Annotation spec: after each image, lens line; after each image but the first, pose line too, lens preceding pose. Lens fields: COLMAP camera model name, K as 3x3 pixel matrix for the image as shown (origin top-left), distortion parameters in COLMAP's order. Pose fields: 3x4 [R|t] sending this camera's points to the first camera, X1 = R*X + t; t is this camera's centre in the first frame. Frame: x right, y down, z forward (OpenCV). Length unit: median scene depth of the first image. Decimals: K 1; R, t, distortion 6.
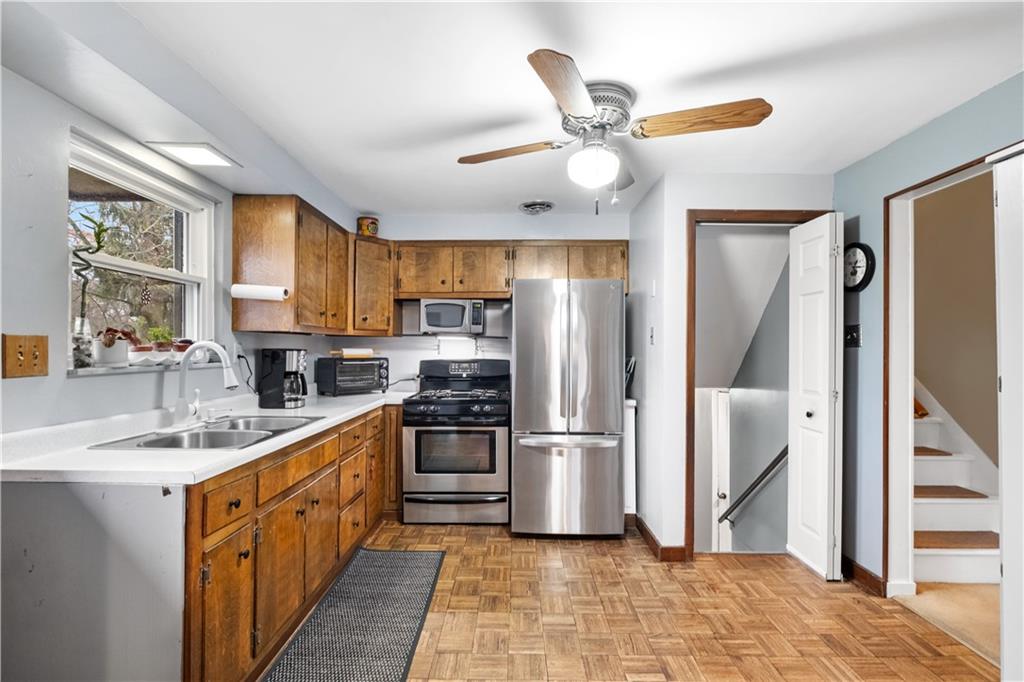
lens RADIAL K [[468.6, 0, 512.3], [0, 468.6, 345.0], [0, 0, 1]] dist [-0.002515, -0.000458]
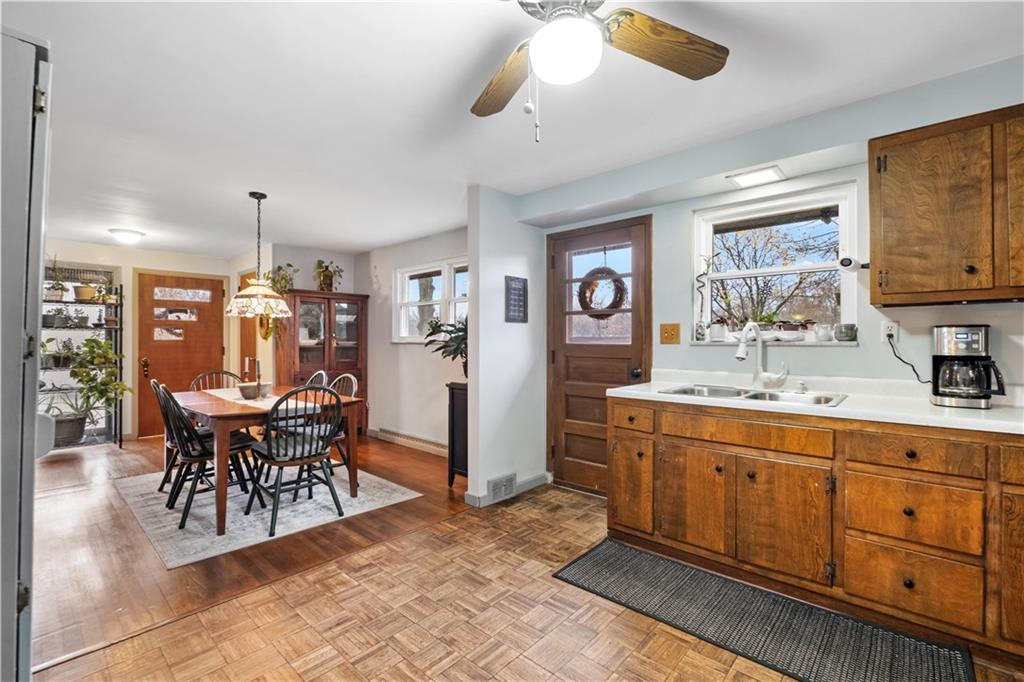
lens RADIAL K [[451.0, 0, 512.0], [0, 451.0, 341.0], [0, 0, 1]] dist [-0.007976, 0.000071]
pose [[-0.668797, -0.005964, -0.743421, 0.503999], [0.001655, 0.999953, -0.009511, 0.038786], [0.743443, -0.007591, -0.668756, 0.971717]]
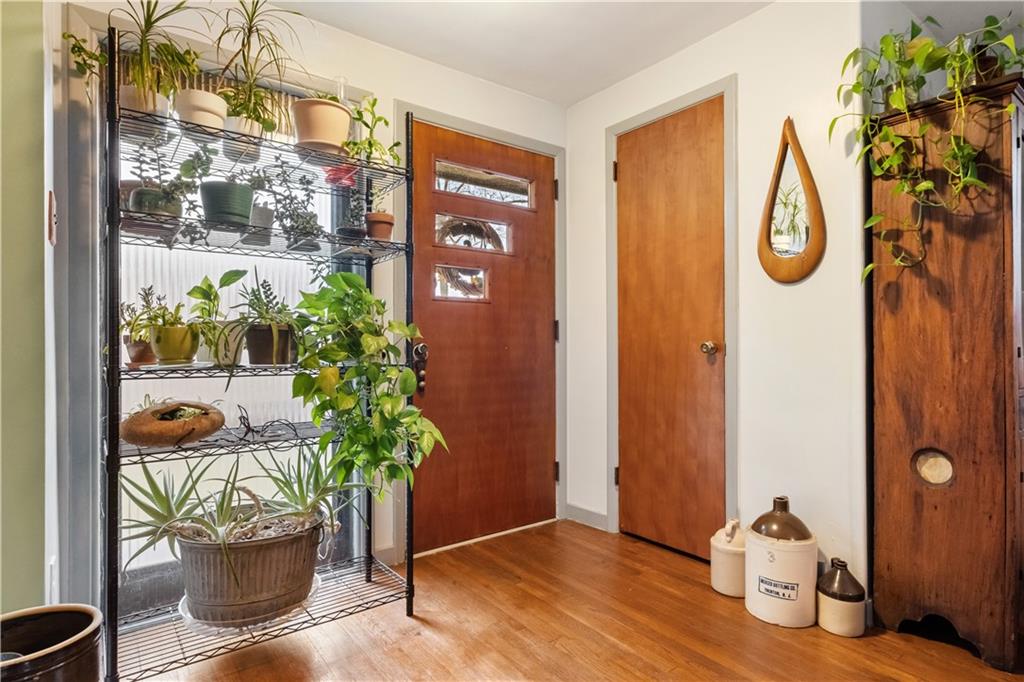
lens RADIAL K [[544.2, 0, 512.8], [0, 544.2, 345.1], [0, 0, 1]] dist [0.001958, 0.001042]
pose [[-0.793955, -0.005512, -0.607951, 0.540465], [0.000374, 0.999954, -0.009554, 0.102001], [0.607976, -0.007813, -0.793917, -0.691443]]
